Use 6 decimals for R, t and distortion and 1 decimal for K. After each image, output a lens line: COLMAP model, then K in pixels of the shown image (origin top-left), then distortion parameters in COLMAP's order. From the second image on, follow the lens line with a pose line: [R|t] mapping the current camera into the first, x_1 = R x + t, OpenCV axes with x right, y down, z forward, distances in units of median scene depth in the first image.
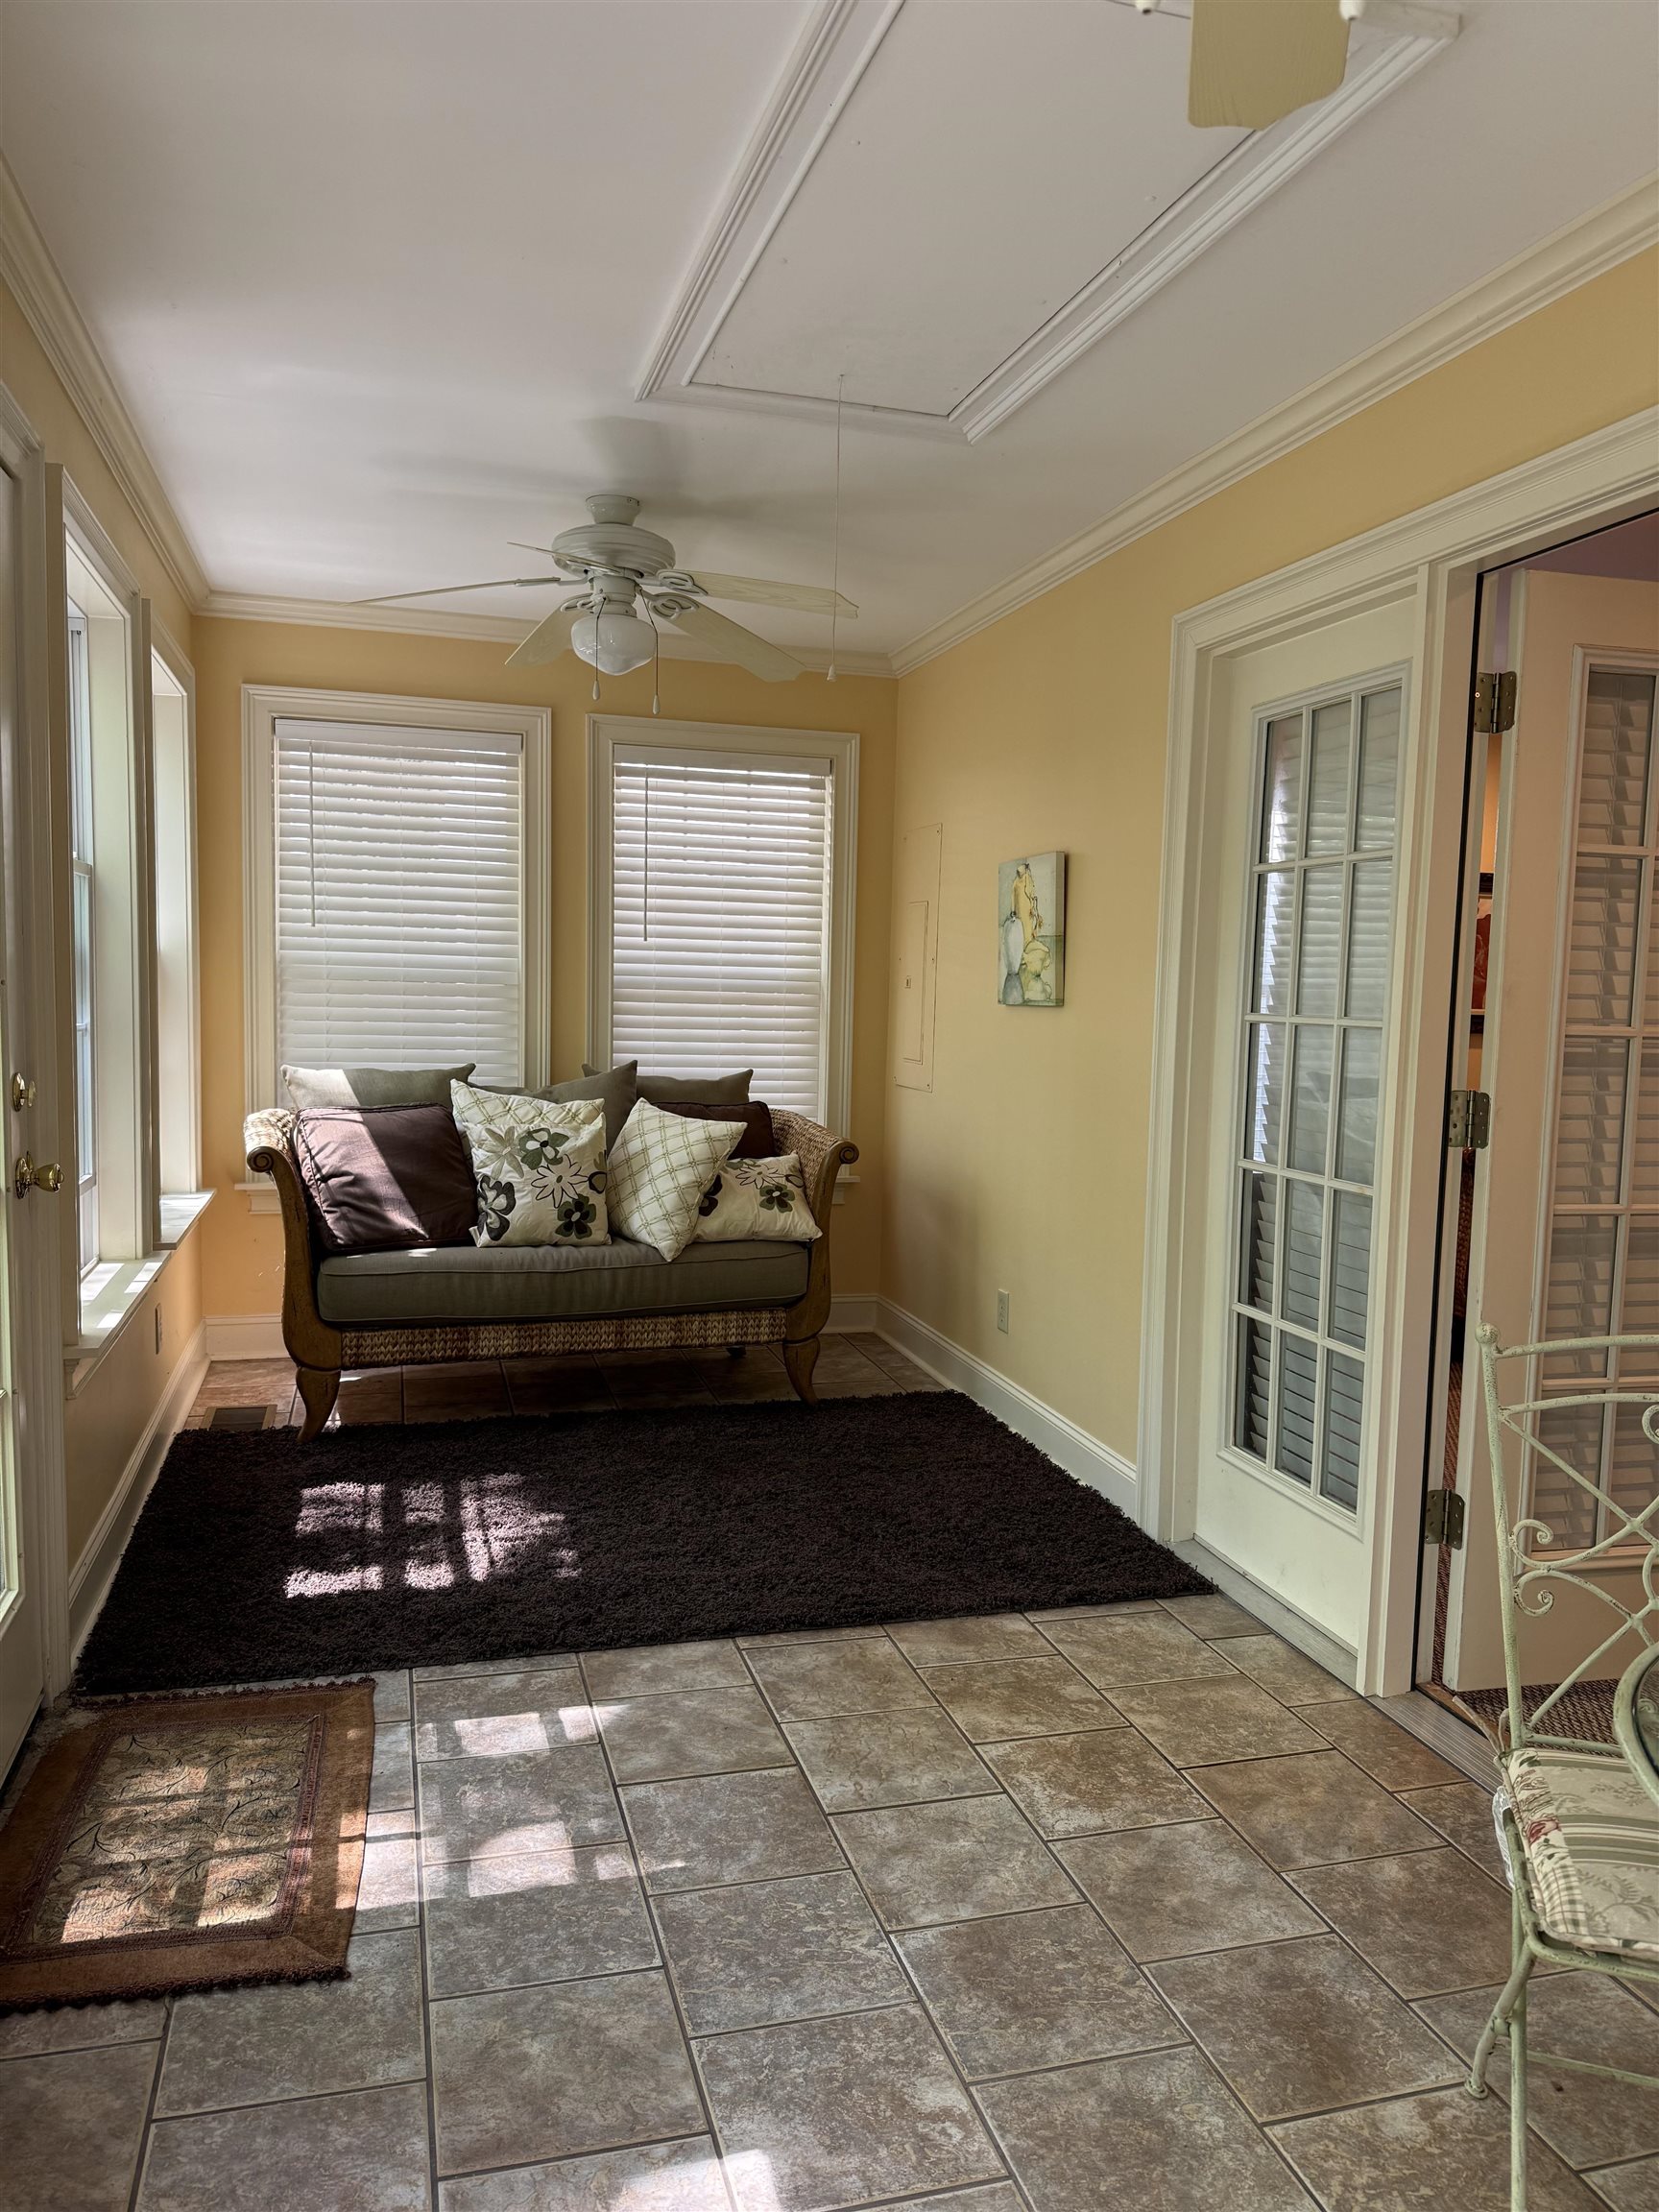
lens RADIAL K [[1565.2, 0, 828.5], [0, 1565.2, 1108.1], [0, 0, 1]] dist [0.025134, -0.019480]
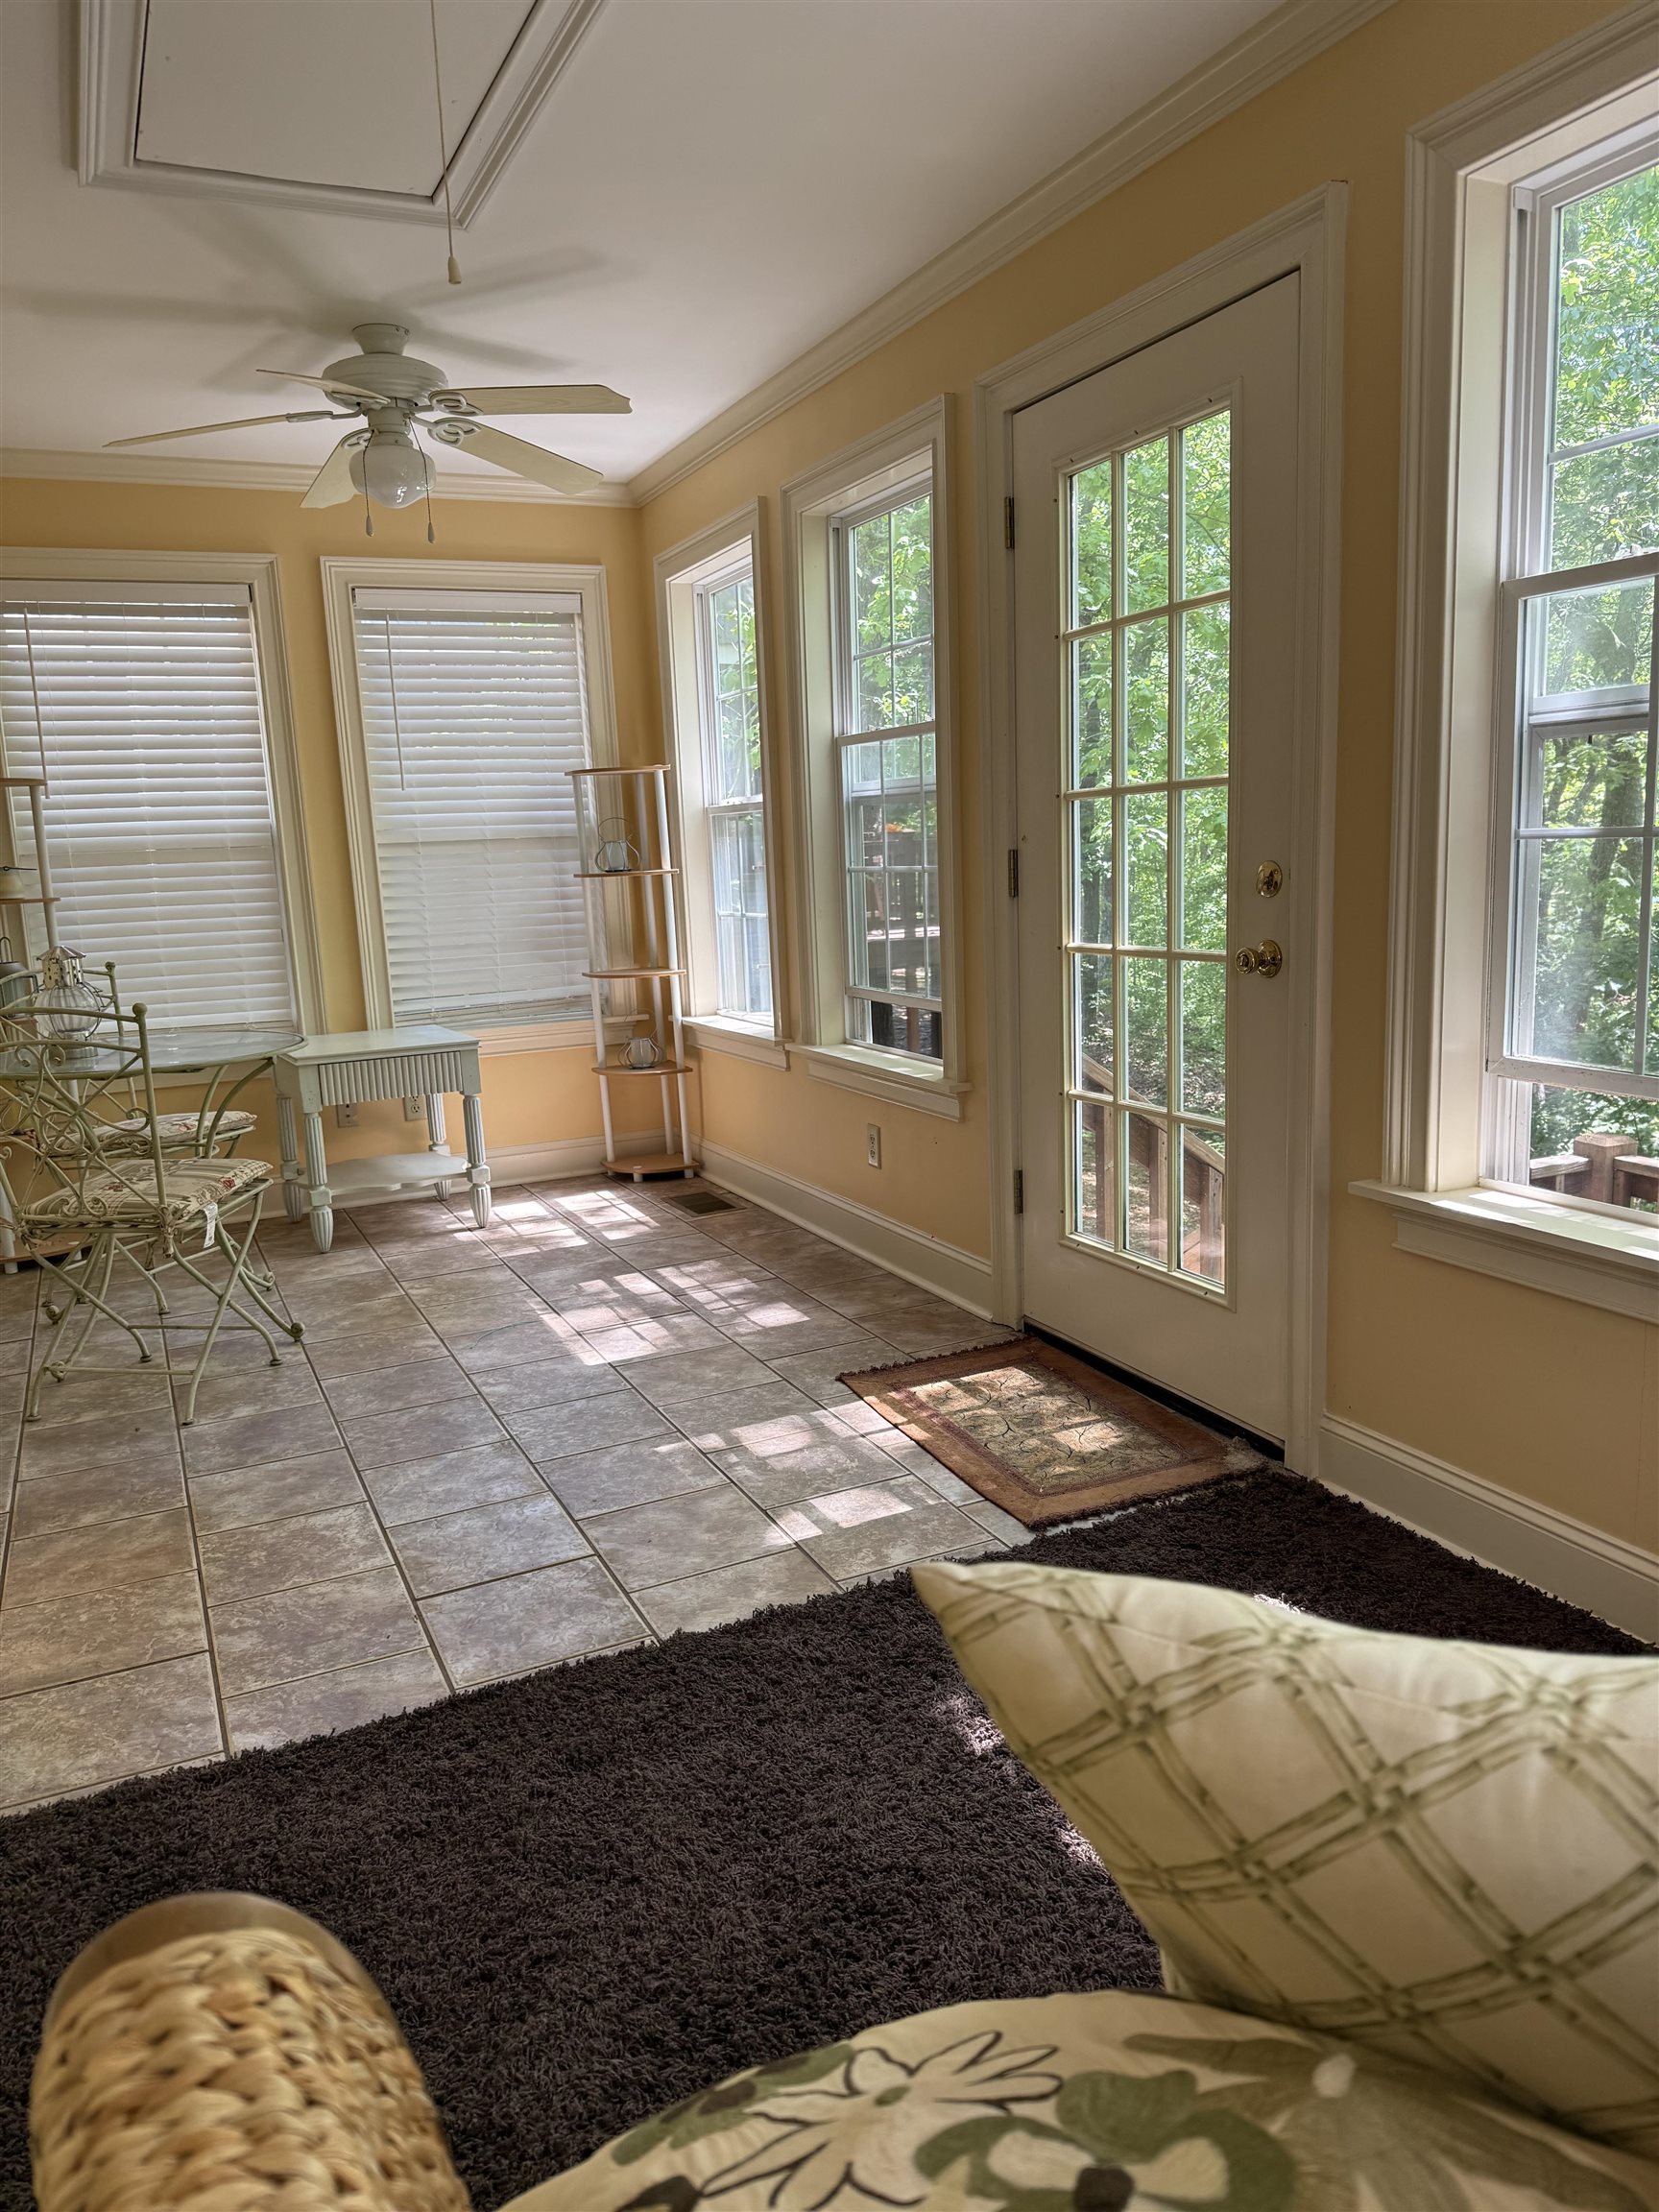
lens RADIAL K [[1565.2, 0, 830.6], [0, 1565.2, 1105.7], [0, 0, 1]] dist [0.025134, -0.019480]
pose [[-0.988063, 0.038400, -0.149189, -0.046331], [0.000329, 0.968958, 0.247225, -0.132974], [0.154051, 0.244225, -0.957404, 2.137788]]
